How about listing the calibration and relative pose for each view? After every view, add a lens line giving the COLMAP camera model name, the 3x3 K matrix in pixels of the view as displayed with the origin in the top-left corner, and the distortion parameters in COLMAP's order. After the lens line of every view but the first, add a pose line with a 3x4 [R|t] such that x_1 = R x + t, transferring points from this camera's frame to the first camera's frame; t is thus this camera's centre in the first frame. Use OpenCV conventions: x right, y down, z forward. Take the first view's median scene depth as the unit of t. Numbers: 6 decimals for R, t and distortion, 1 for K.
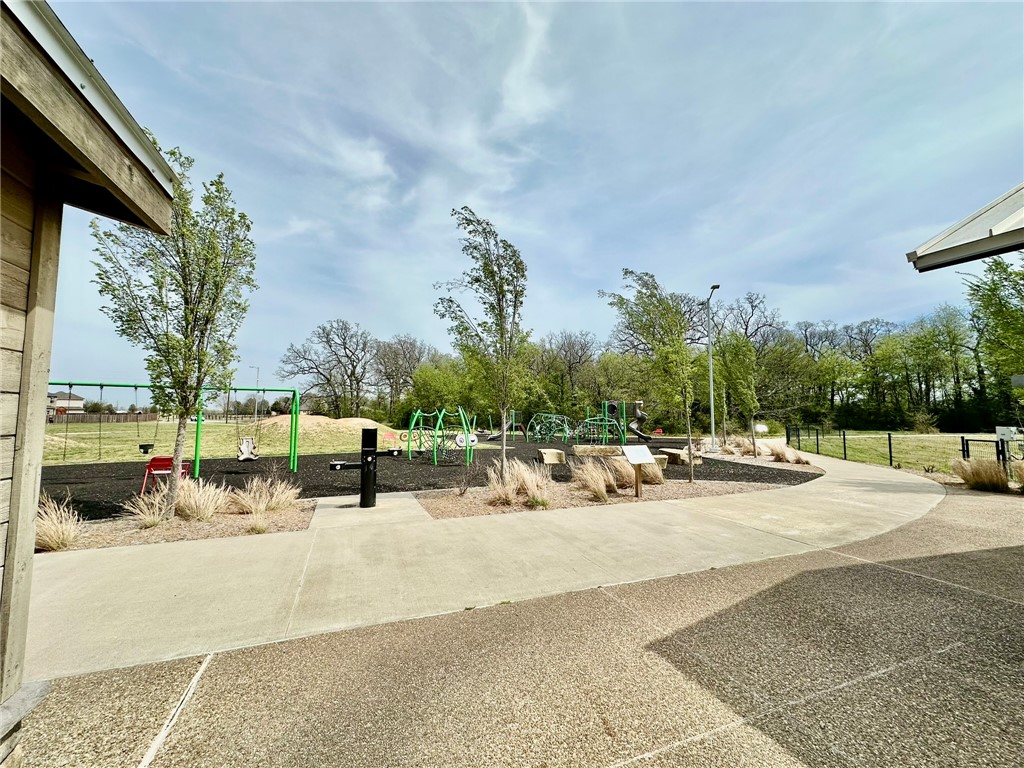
lens RADIAL K [[405.1, 0, 521.7], [0, 405.1, 367.9], [0, 0, 1]] dist [-0.004594, 0.000049]
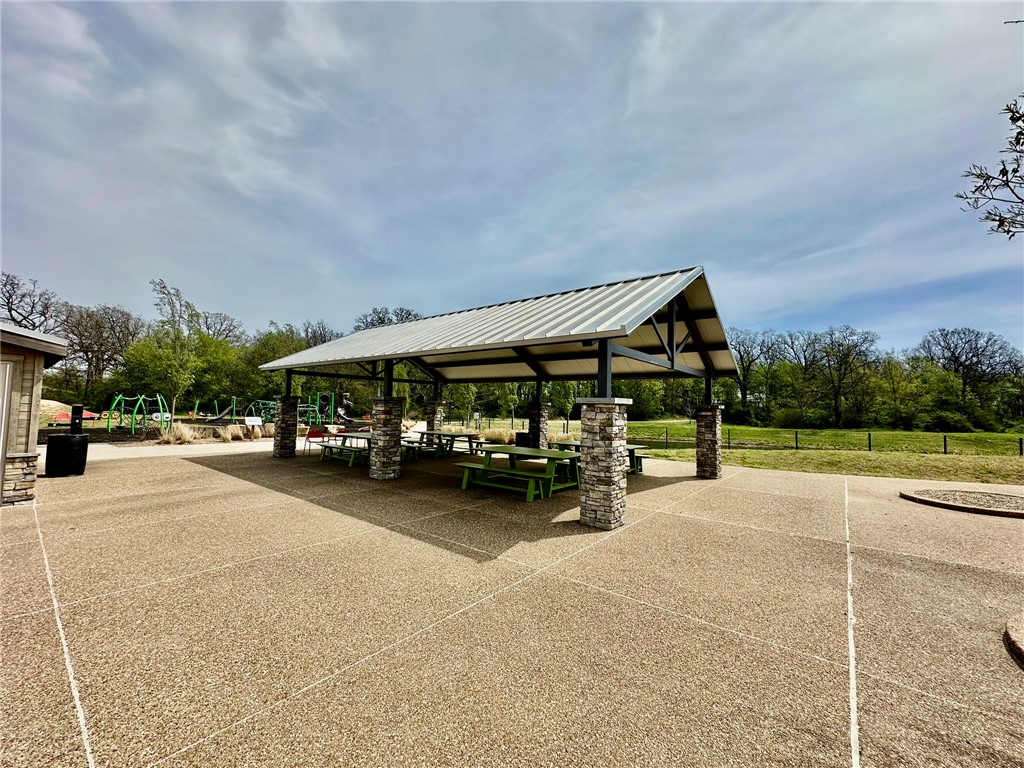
lens RADIAL K [[405.1, 0, 515.6], [0, 405.1, 382.9], [0, 0, 1]] dist [-0.004594, 0.000049]
pose [[0.873159, 0.050051, 0.484858, 0.031364], [-0.081344, 0.995728, 0.043700, -0.014208], [-0.480599, -0.077597, 0.873500, -0.106935]]
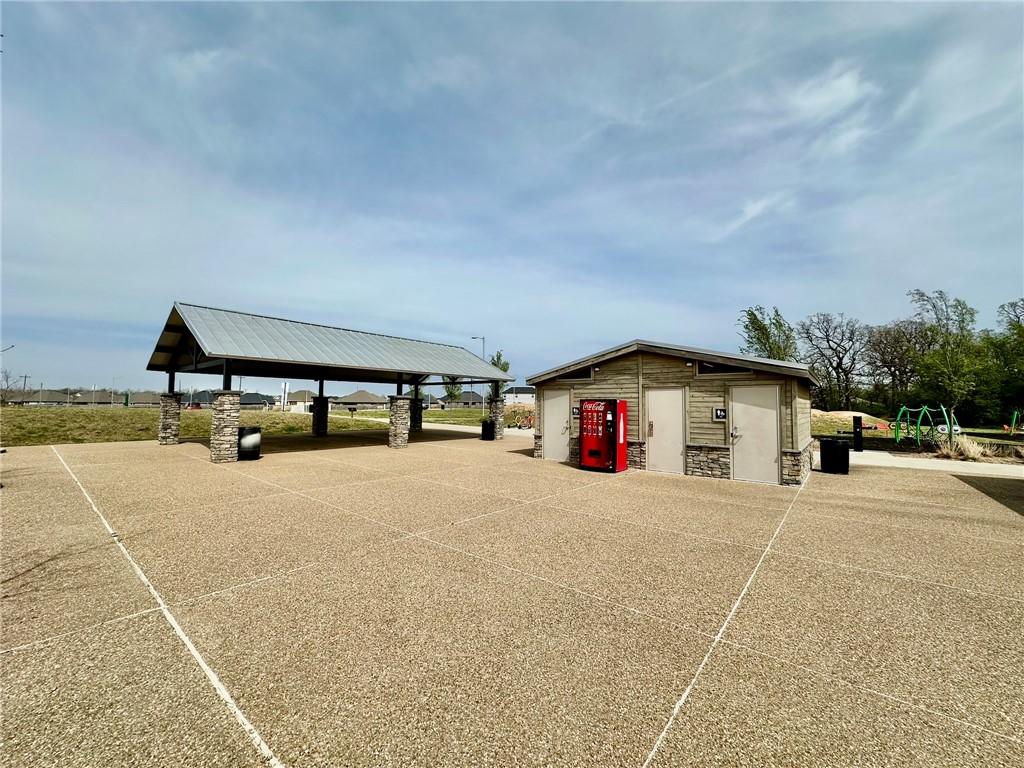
lens RADIAL K [[405.1, 0, 507.0], [0, 405.1, 386.1], [0, 0, 1]] dist [-0.004594, 0.000049]
pose [[0.469207, -0.037251, -0.882302, 0.041871], [0.095175, 0.995424, 0.008587, -0.014603], [0.877945, -0.088002, 0.470605, -0.109867]]
